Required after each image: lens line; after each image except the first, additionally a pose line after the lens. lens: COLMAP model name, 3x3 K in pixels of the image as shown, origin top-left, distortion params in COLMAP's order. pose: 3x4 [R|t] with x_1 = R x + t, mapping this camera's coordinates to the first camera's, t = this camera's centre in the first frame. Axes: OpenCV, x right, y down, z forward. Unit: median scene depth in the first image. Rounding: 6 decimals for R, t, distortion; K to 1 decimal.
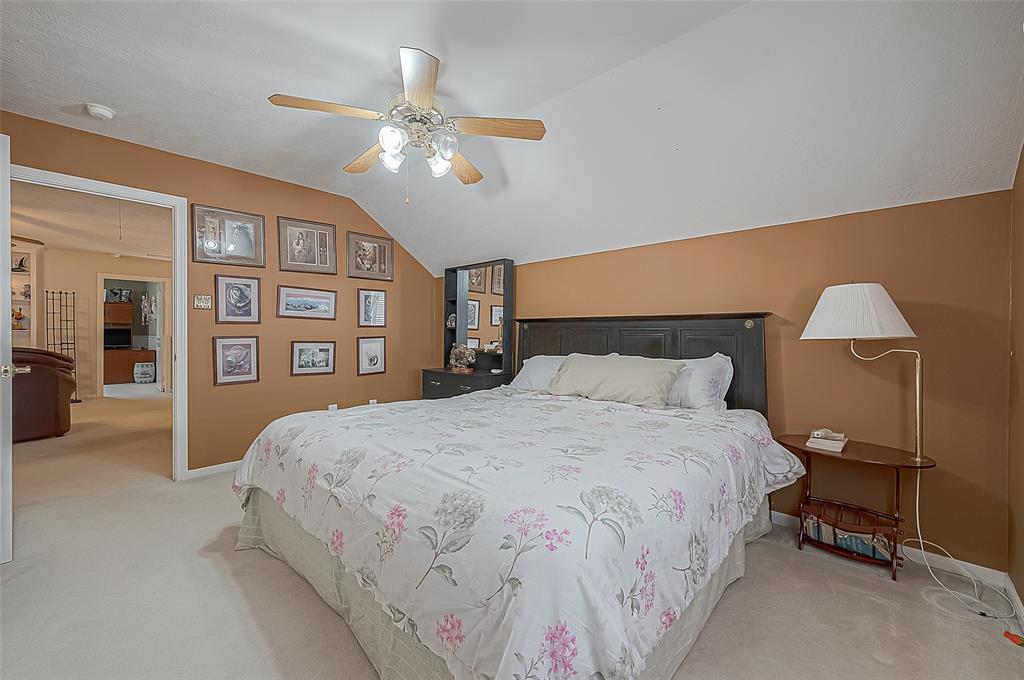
lens RADIAL K [[394.2, 0, 512.9], [0, 394.2, 335.6], [0, 0, 1]] dist [-0.002502, -0.000193]
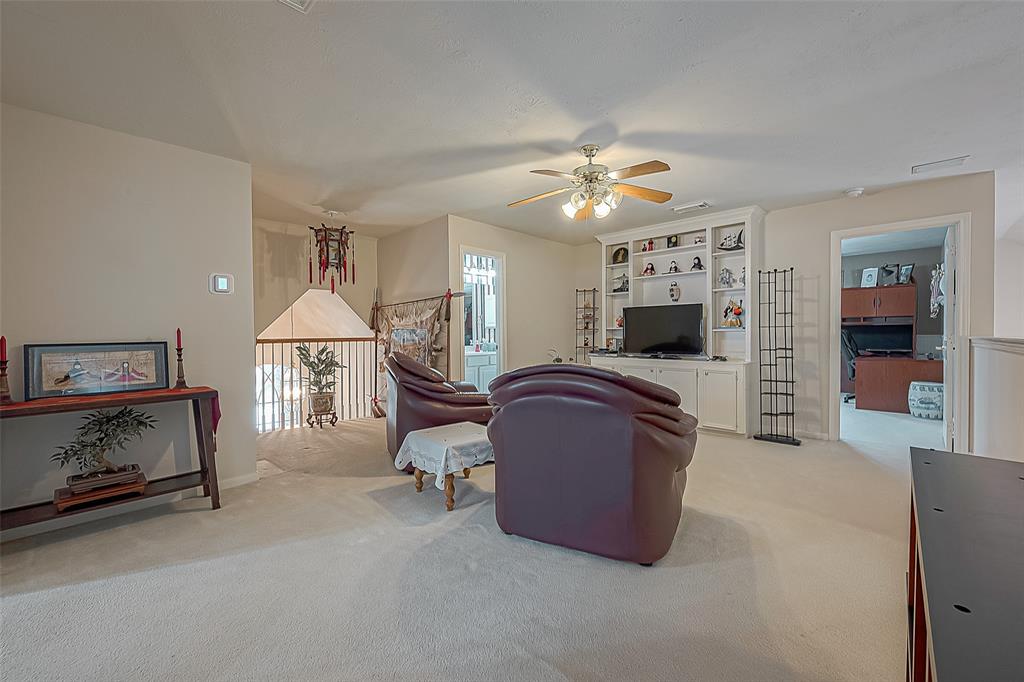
lens RADIAL K [[413.5, 0, 513.0], [0, 413.5, 338.3], [0, 0, 1]] dist [-0.001211, -0.000127]
pose [[-0.021158, 0.009546, -0.999731, -0.322226], [0.003552, 0.999949, 0.009473, -0.003803], [0.999770, -0.003351, -0.021191, 0.409938]]
